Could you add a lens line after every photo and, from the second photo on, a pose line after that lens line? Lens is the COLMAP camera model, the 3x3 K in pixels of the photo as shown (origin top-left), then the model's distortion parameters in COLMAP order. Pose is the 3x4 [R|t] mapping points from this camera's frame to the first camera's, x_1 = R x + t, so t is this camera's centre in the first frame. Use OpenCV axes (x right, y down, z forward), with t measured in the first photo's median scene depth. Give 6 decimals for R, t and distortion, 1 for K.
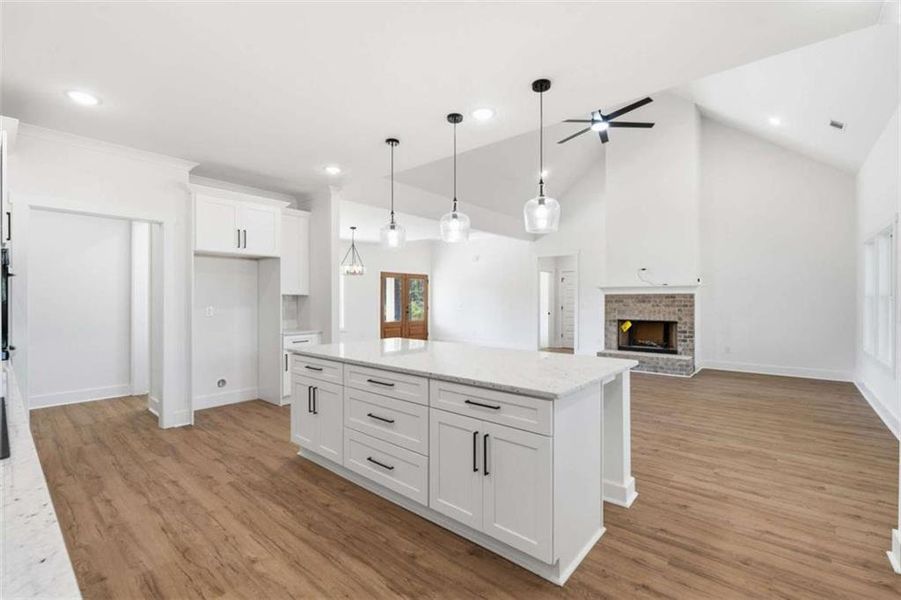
lens RADIAL K [[392.2, 0, 452.3], [0, 392.2, 297.4], [0, 0, 1]] dist [-0.004197, -0.000472]
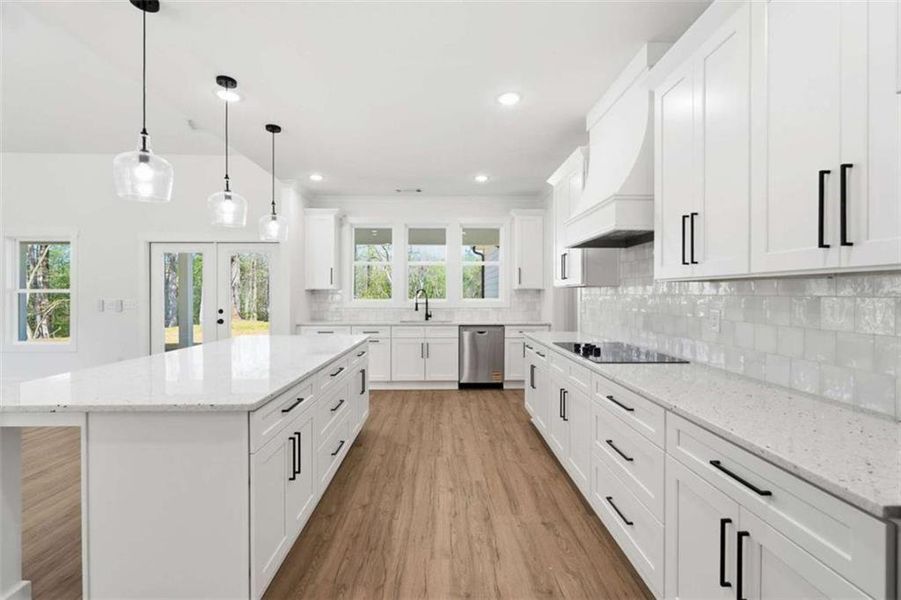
lens RADIAL K [[392.2, 0, 450.9], [0, 392.2, 295.3], [0, 0, 1]] dist [-0.004197, -0.000472]
pose [[-0.661142, -0.003864, 0.750251, -1.319339], [0.002928, 0.999966, 0.007731, 0.005884], [-0.750255, 0.007308, -0.661108, 1.646228]]
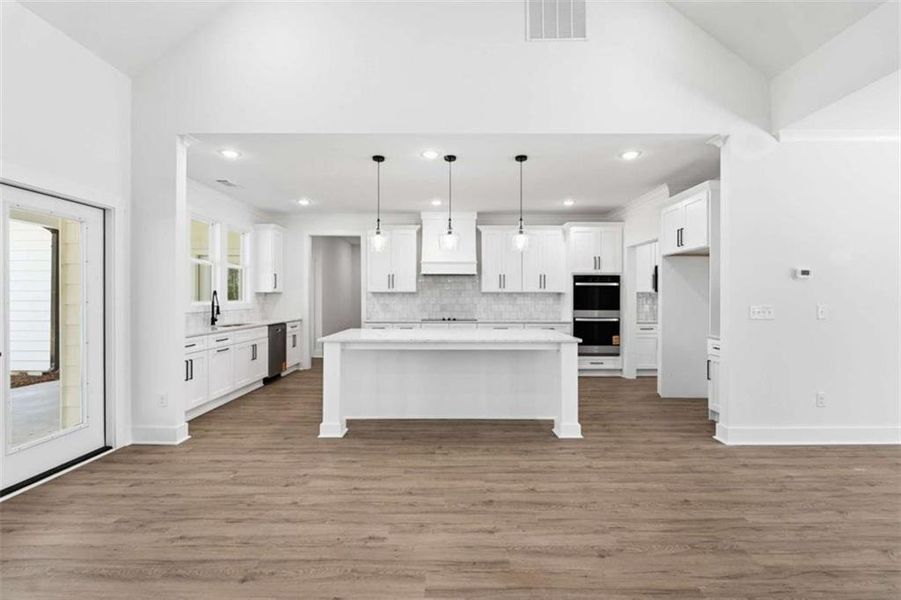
lens RADIAL K [[392.2, 0, 447.1], [0, 392.2, 298.7], [0, 0, 1]] dist [-0.004197, -0.000472]
pose [[-0.764722, -0.001600, -0.644359, 1.195425], [-0.002783, 0.999996, 0.000820, 0.026848], [0.644355, 0.002420, -0.764723, 2.756871]]
